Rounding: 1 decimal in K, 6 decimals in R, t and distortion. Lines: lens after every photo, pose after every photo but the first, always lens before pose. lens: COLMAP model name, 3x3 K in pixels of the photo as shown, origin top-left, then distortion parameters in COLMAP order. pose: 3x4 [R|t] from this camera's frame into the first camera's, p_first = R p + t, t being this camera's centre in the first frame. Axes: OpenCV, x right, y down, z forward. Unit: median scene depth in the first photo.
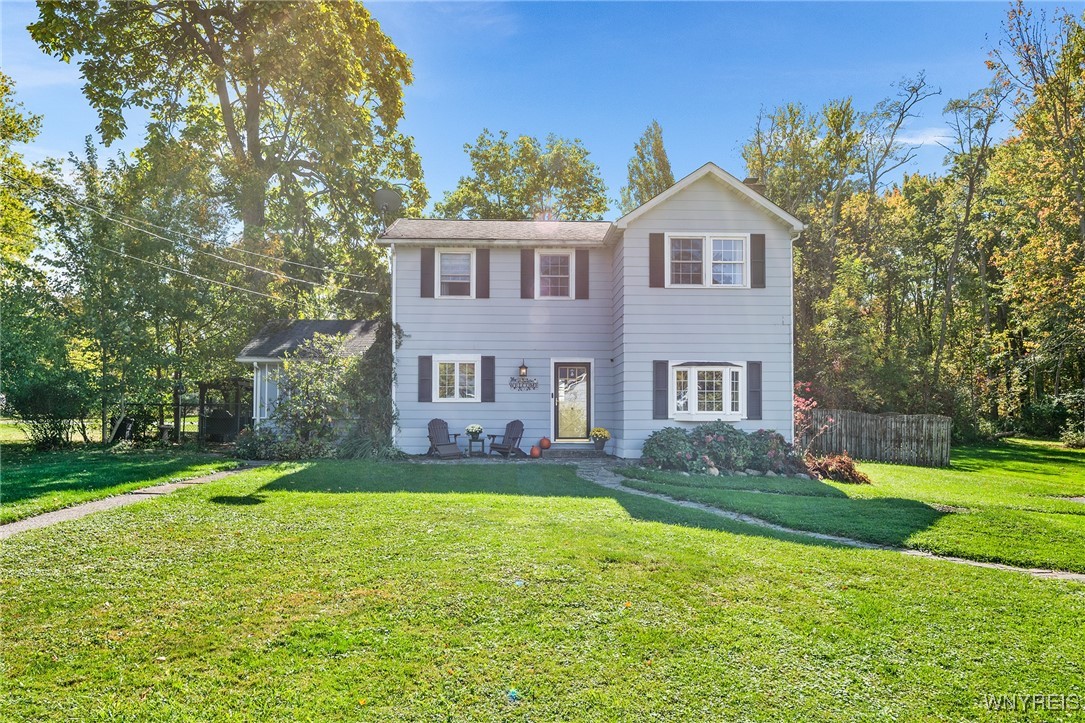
lens RADIAL K [[732.2, 0, 538.4], [0, 732.2, 395.3], [0, 0, 1]] dist [0.008759, 0.001160]
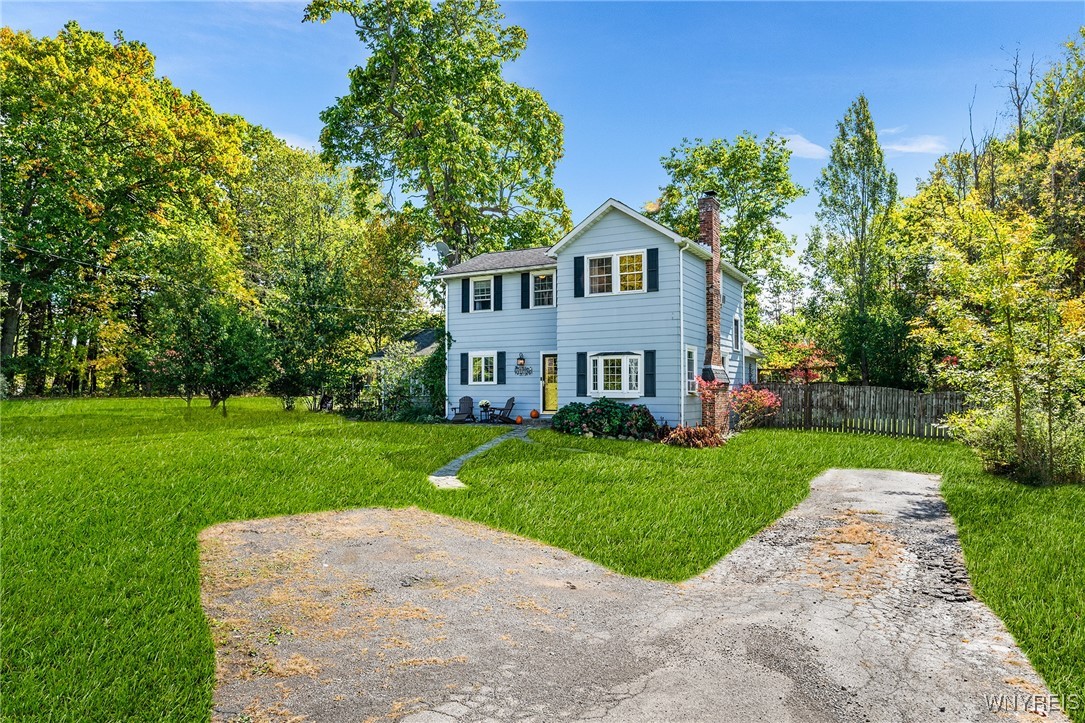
lens RADIAL K [[716.6, 0, 542.5], [0, 716.6, 361.5], [0, 0, 1]] dist [0.001936, -0.000155]
pose [[0.851955, -0.026773, -0.522930, 0.736042], [0.019231, 0.999618, -0.019849, -0.005773], [0.523261, 0.006854, 0.852145, -0.132774]]
